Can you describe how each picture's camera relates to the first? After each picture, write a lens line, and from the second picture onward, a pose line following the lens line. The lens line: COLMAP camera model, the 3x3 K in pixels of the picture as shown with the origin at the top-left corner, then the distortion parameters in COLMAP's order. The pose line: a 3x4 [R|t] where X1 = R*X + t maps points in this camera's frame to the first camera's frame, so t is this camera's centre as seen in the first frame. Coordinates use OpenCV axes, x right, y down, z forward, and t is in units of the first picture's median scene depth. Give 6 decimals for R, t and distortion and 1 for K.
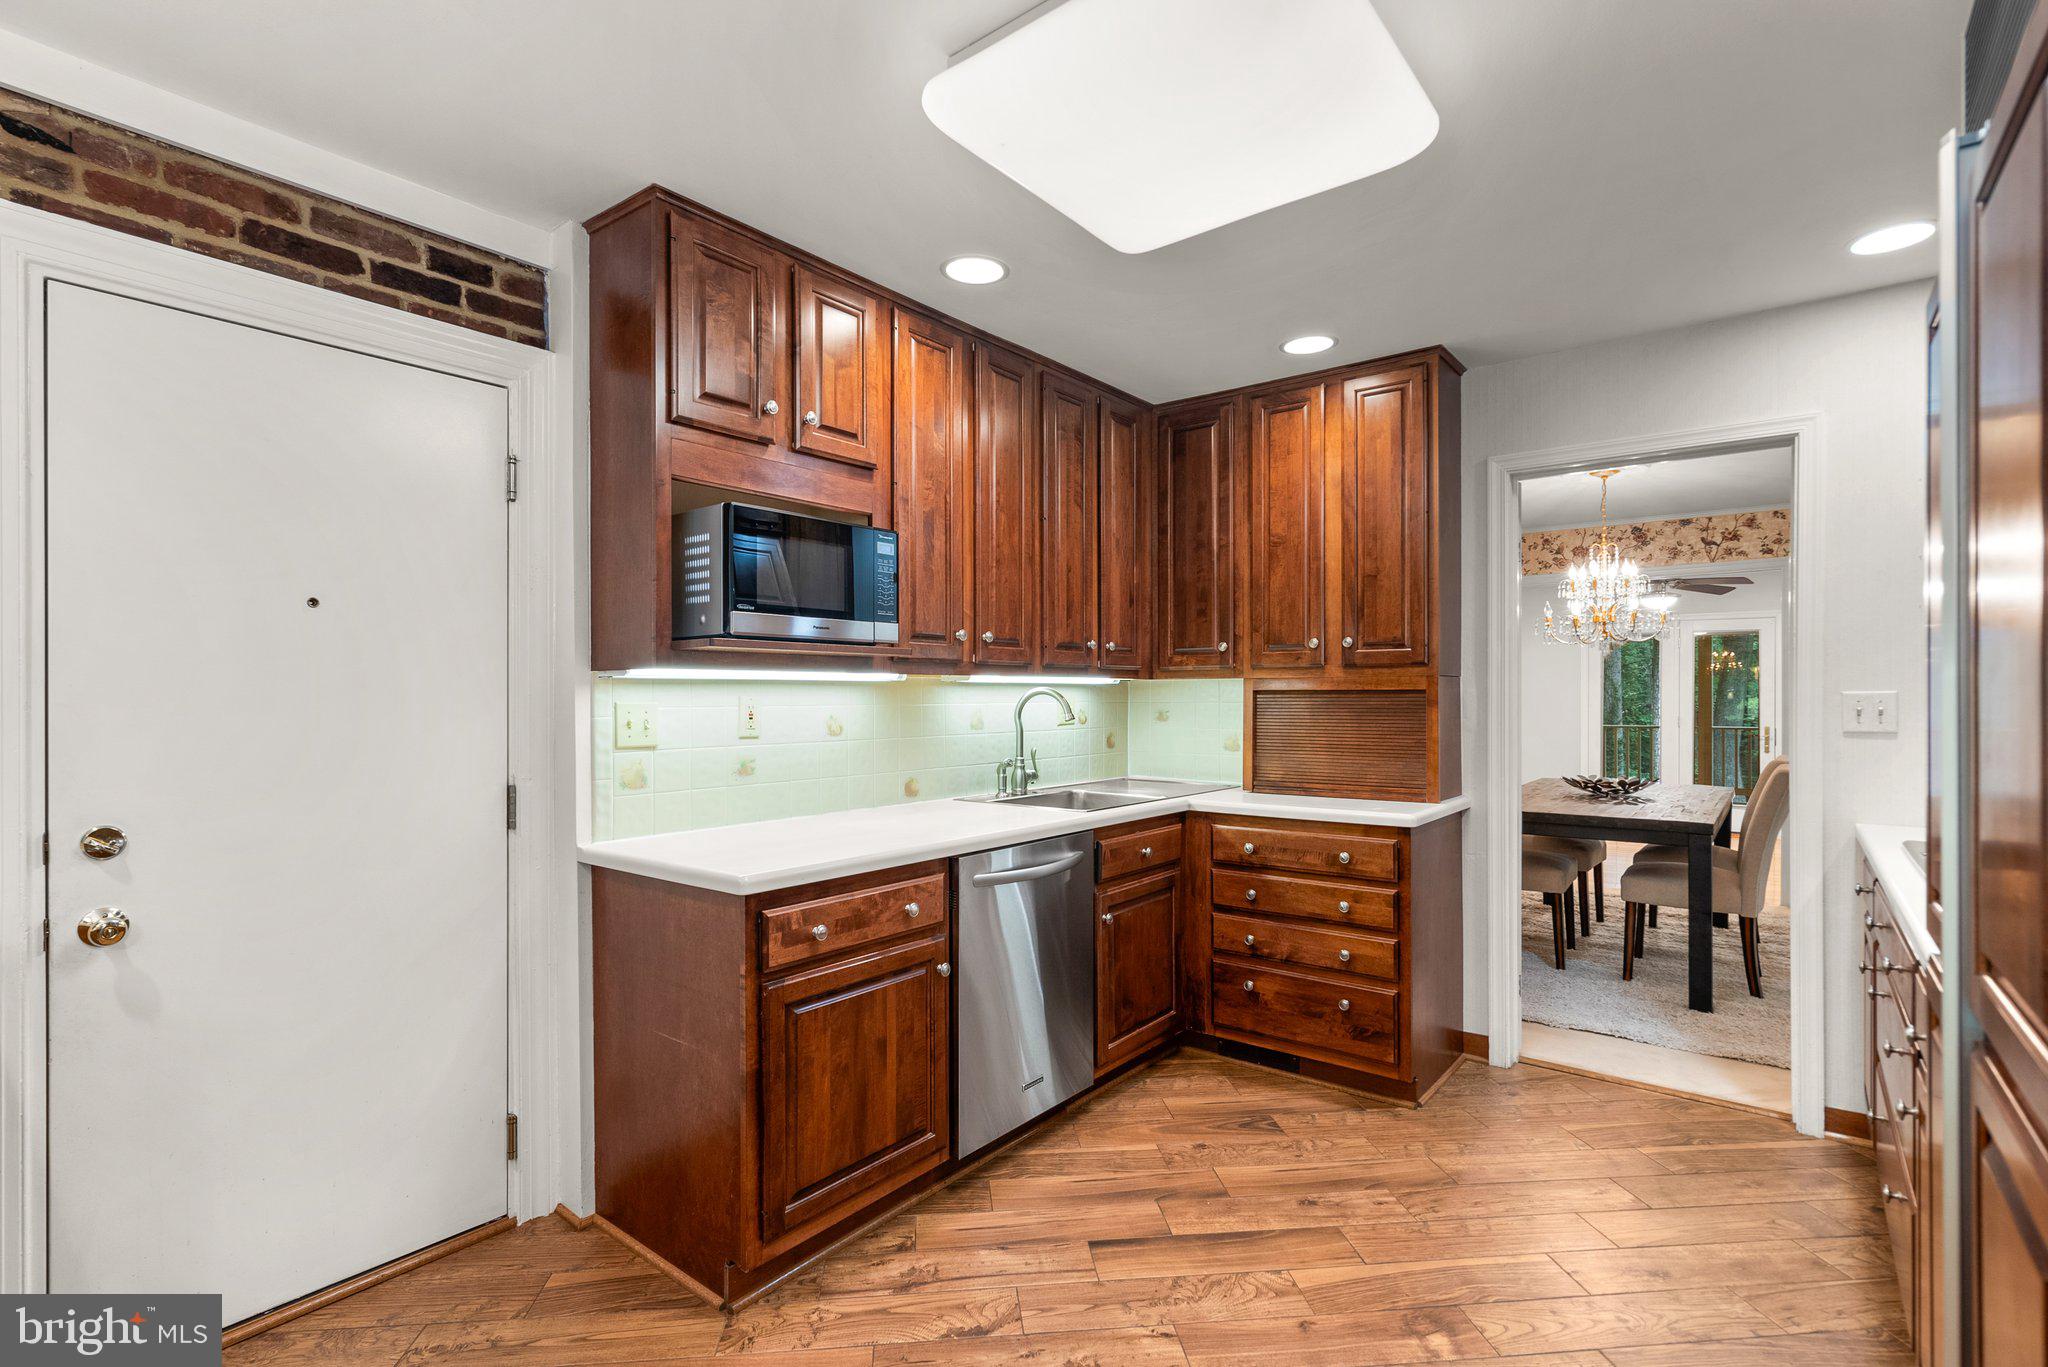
lens RADIAL K [[959.9, 0, 1020.5], [0, 959.9, 699.3], [0, 0, 1]] dist [0.001620, 0.000742]
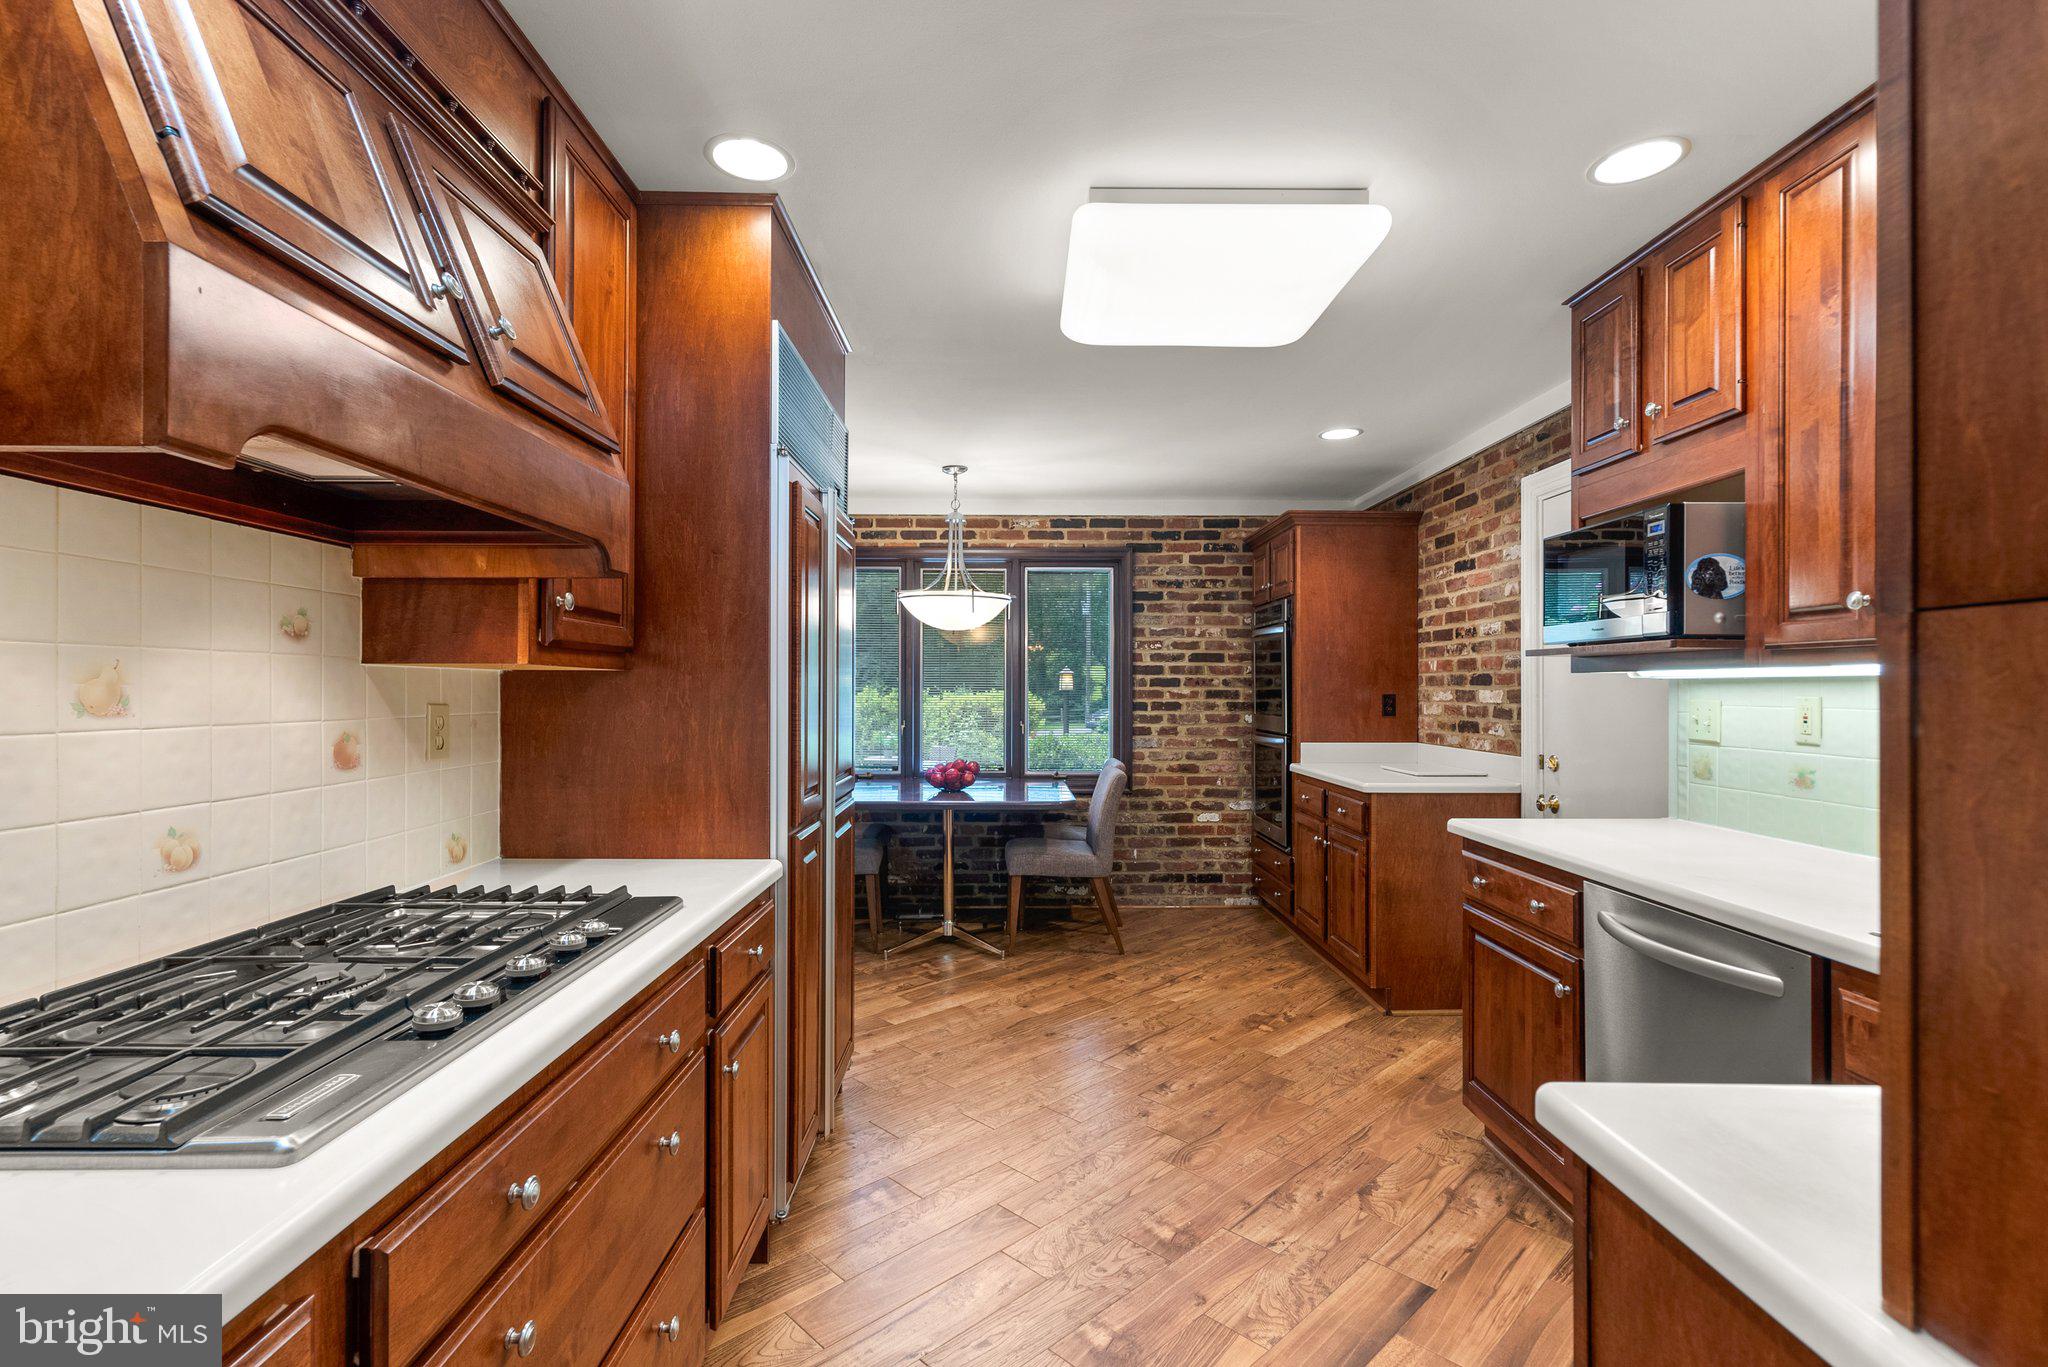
lens RADIAL K [[946.6, 0, 1015.9], [0, 946.6, 684.6], [0, 0, 1]] dist [0.001433, 0.001342]
pose [[-0.780049, -0.000588, -0.625719, 0.730885], [-0.000663, 1.000000, -0.000114, -0.011704], [0.625718, 0.000326, -0.780049, 1.116090]]
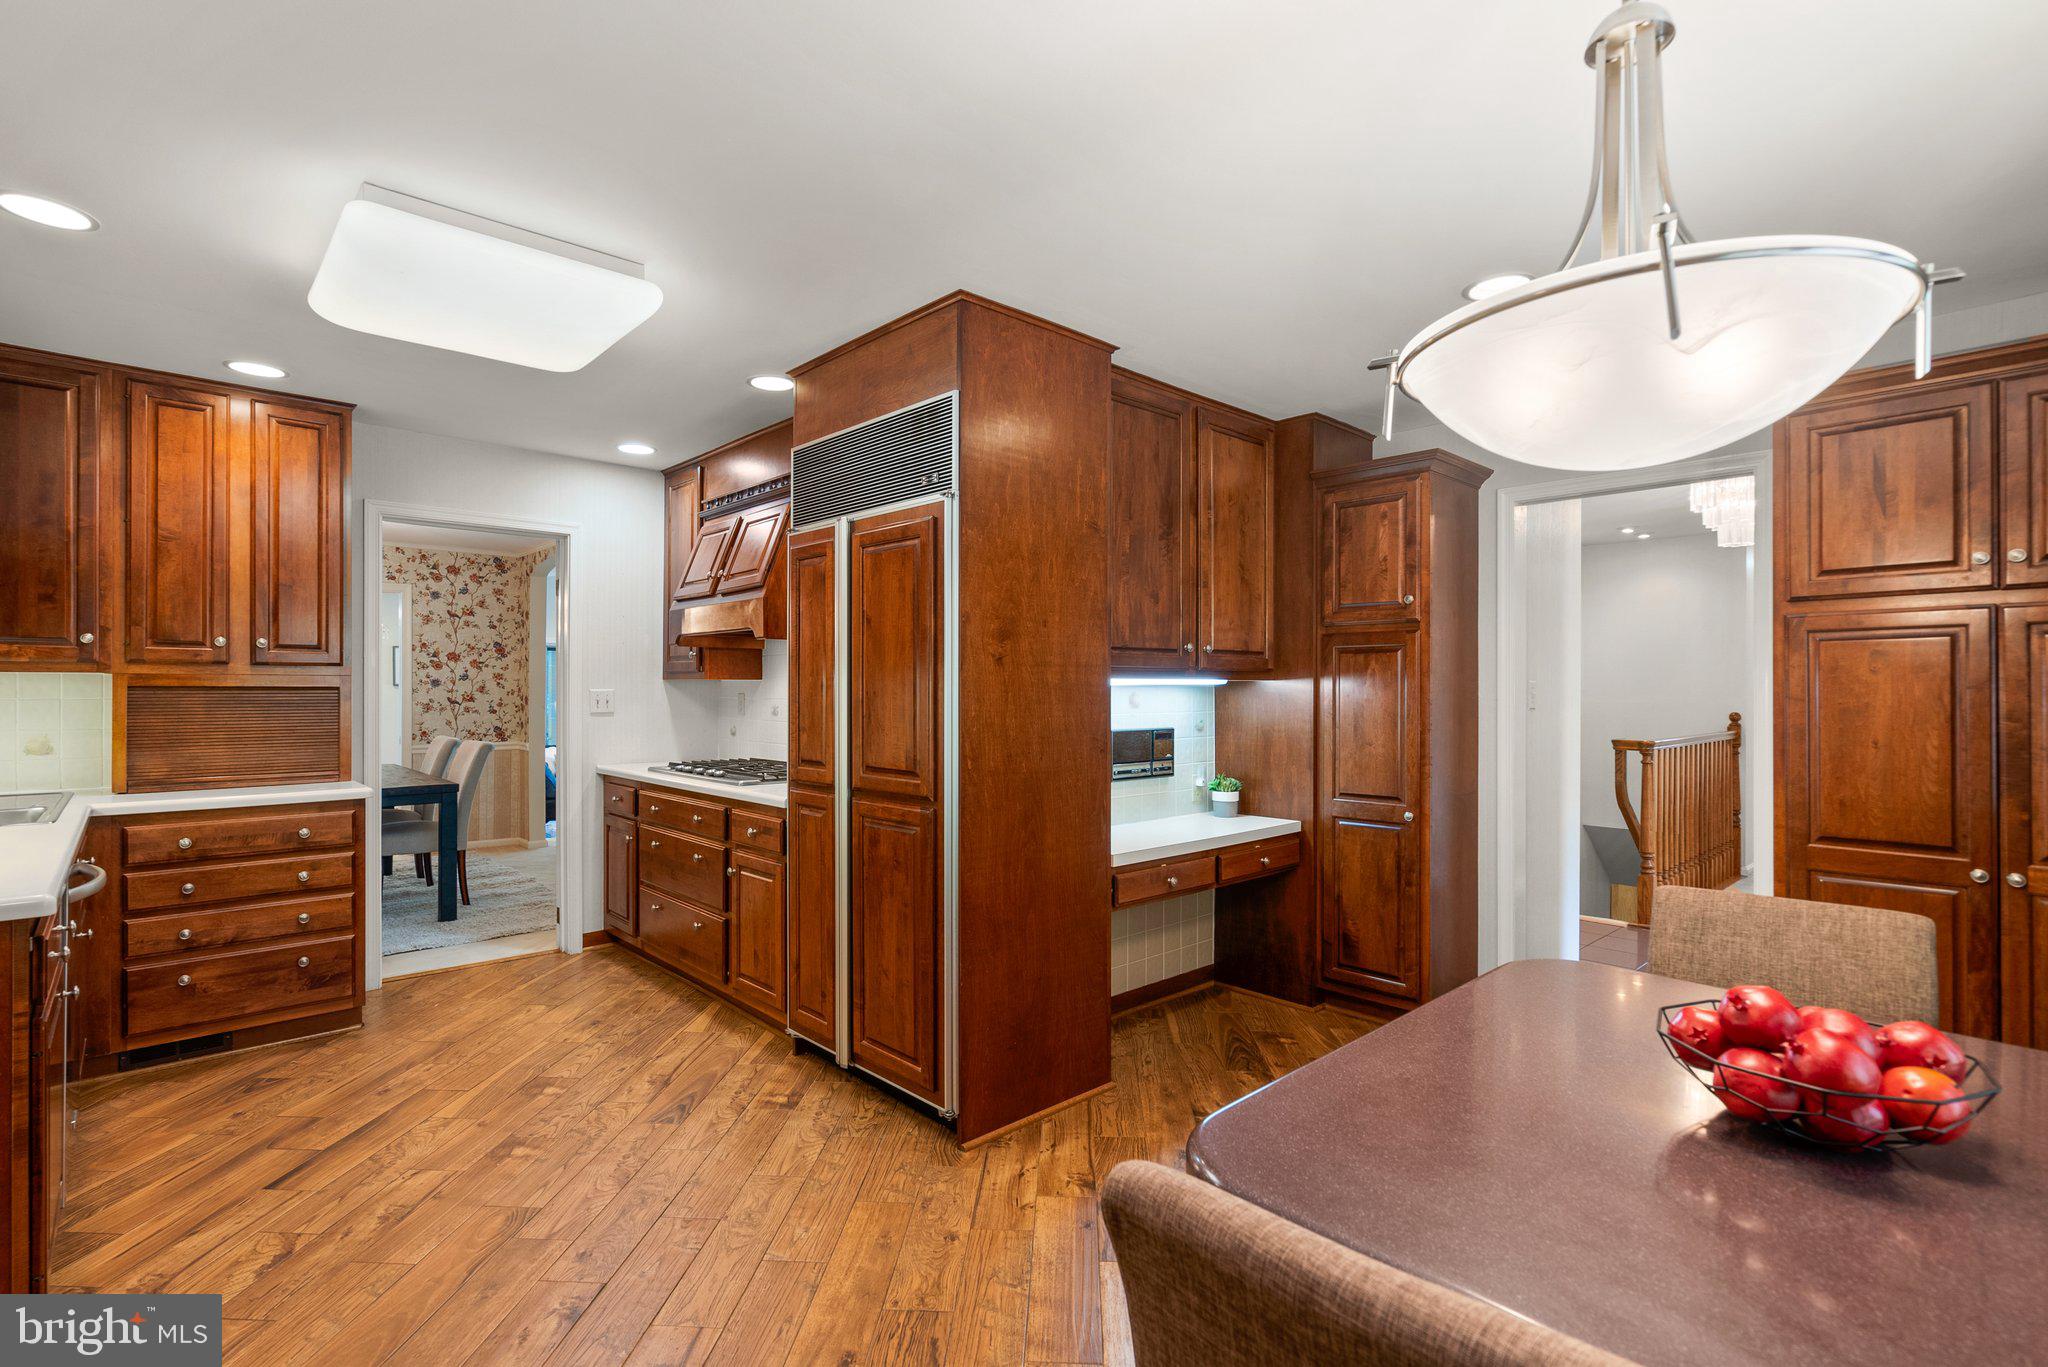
lens RADIAL K [[952.6, 0, 1024.0], [0, 952.6, 683.5], [0, 0, 1]] dist [-0.001004, 0.000018]
pose [[0.144715, 0.009007, 0.989432, -0.679381], [0.001845, 0.999954, -0.009373, -0.001924], [-0.989472, 0.003182, 0.144692, -0.017389]]
